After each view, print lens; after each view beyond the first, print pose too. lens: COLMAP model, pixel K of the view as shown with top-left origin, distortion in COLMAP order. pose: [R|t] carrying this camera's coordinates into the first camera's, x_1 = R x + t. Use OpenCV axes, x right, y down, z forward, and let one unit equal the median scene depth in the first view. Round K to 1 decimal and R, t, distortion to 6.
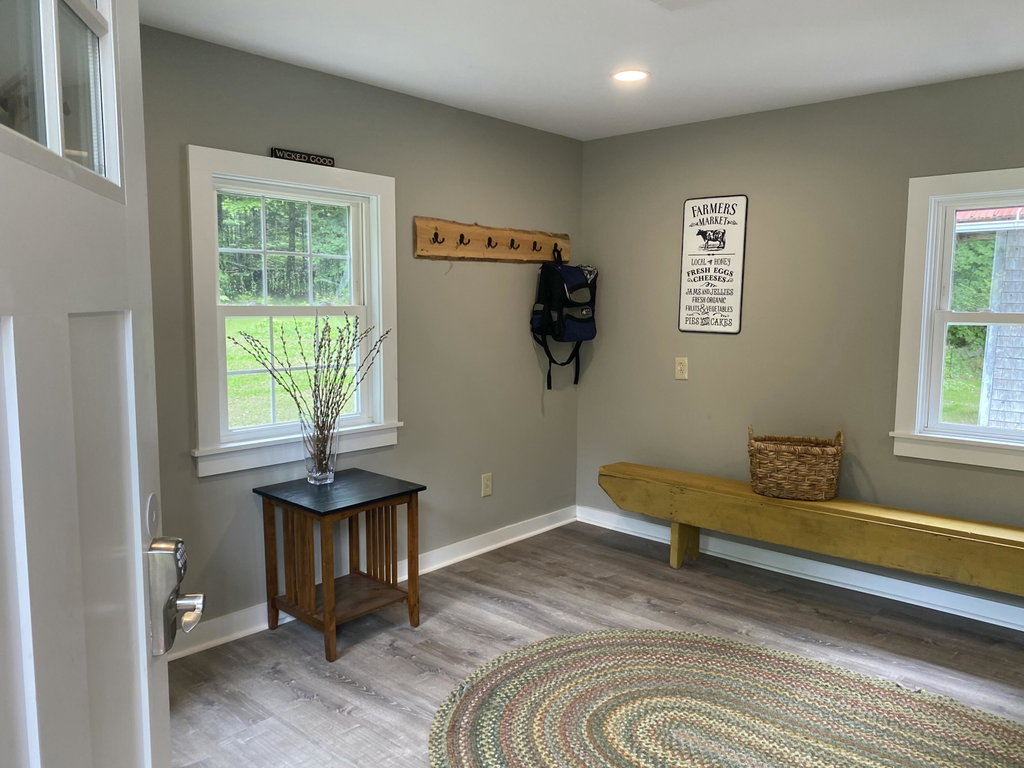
lens RADIAL K [[798.9, 0, 514.2], [0, 798.9, 385.5], [0, 0, 1]] dist [0.039450, -0.029586]
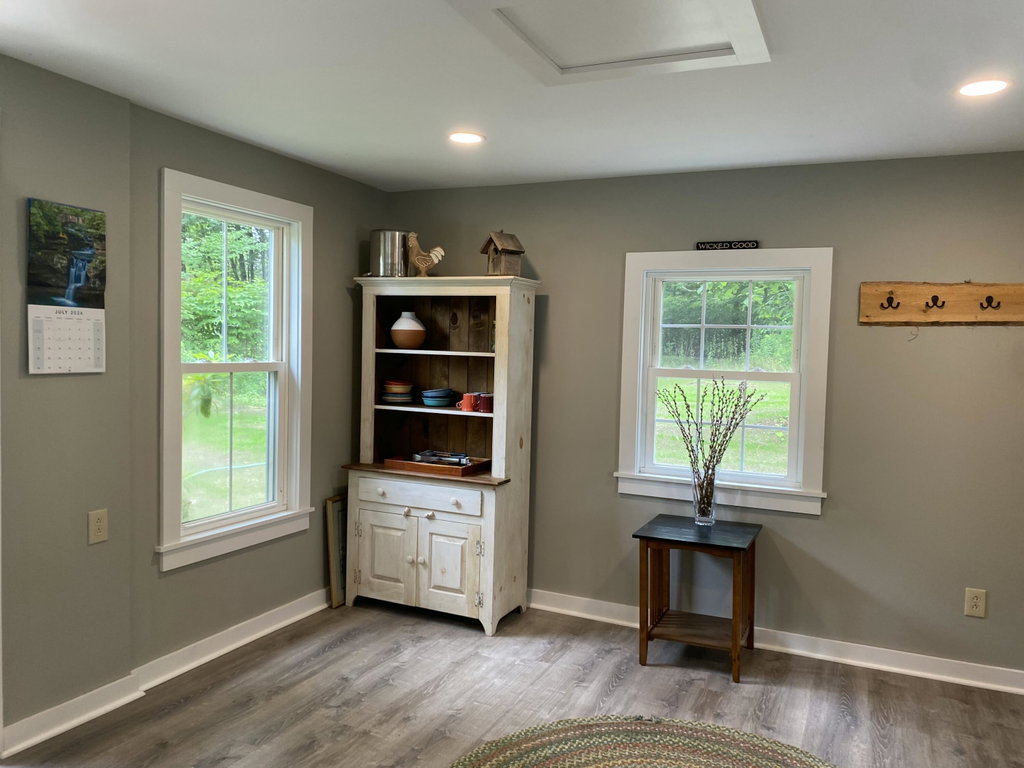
lens RADIAL K [[798.9, 0, 513.5], [0, 798.9, 384.3], [0, 0, 1]] dist [0.039450, -0.029586]
pose [[0.282644, 0.036400, -0.958534, 0.775589], [-0.128717, 0.991681, -0.000296, -0.041325], [0.950549, 0.123463, 0.284978, 0.390499]]
